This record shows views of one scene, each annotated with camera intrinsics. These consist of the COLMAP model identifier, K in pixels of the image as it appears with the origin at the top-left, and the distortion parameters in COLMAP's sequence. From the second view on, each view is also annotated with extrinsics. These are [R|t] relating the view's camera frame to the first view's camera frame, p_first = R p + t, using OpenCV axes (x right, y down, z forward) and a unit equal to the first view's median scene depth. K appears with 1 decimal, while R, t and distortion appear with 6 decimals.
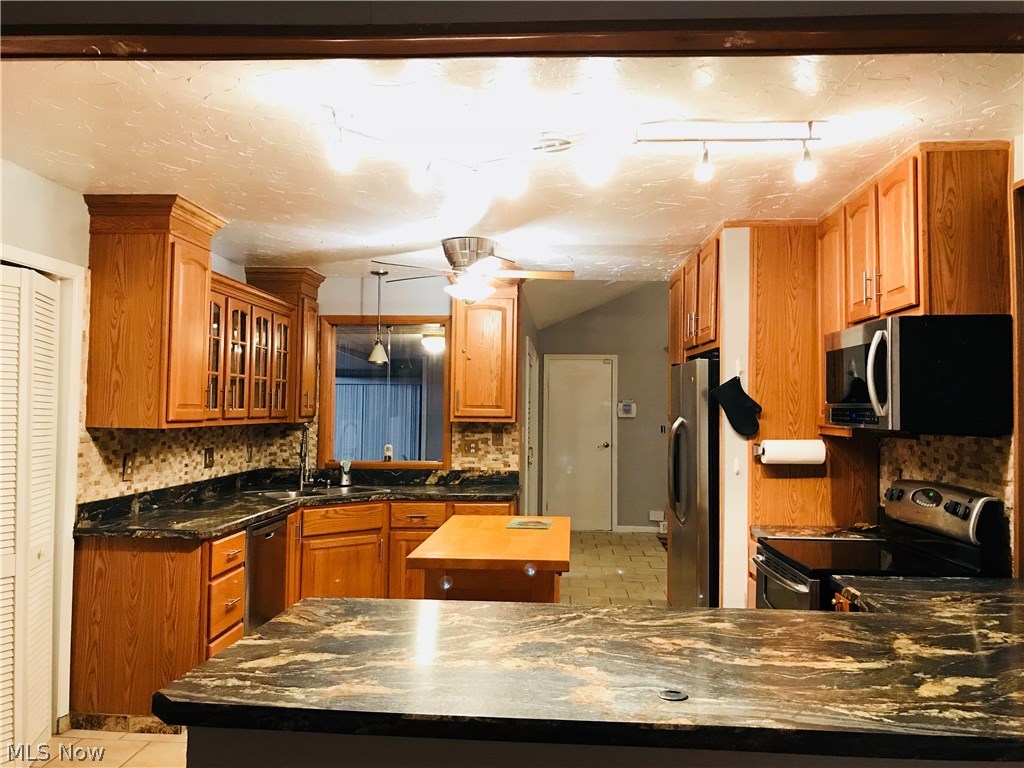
lens RADIAL K [[842.3, 0, 523.2], [0, 842.3, 379.2], [0, 0, 1]] dist [0.045386, -0.059498]
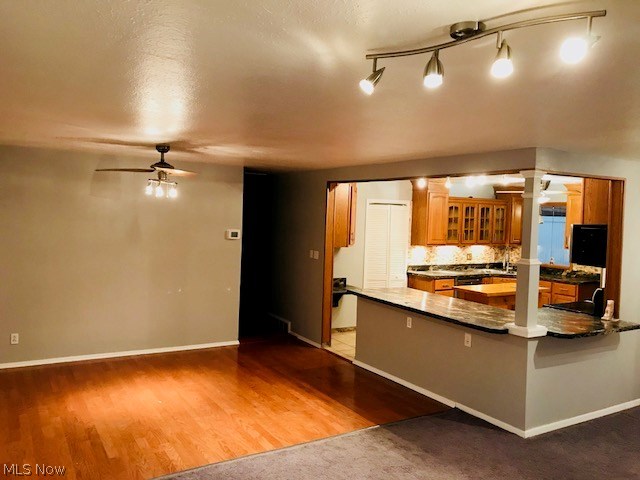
lens RADIAL K [[526.4, 0, 332.1], [0, 526.4, 233.0], [0, 0, 1]] dist [0.045386, -0.059498]
pose [[0.582414, 0.038177, -0.811995, 0.722363], [0.003898, 0.998754, 0.049753, -0.069184], [0.812883, -0.032142, 0.581540, -0.366088]]
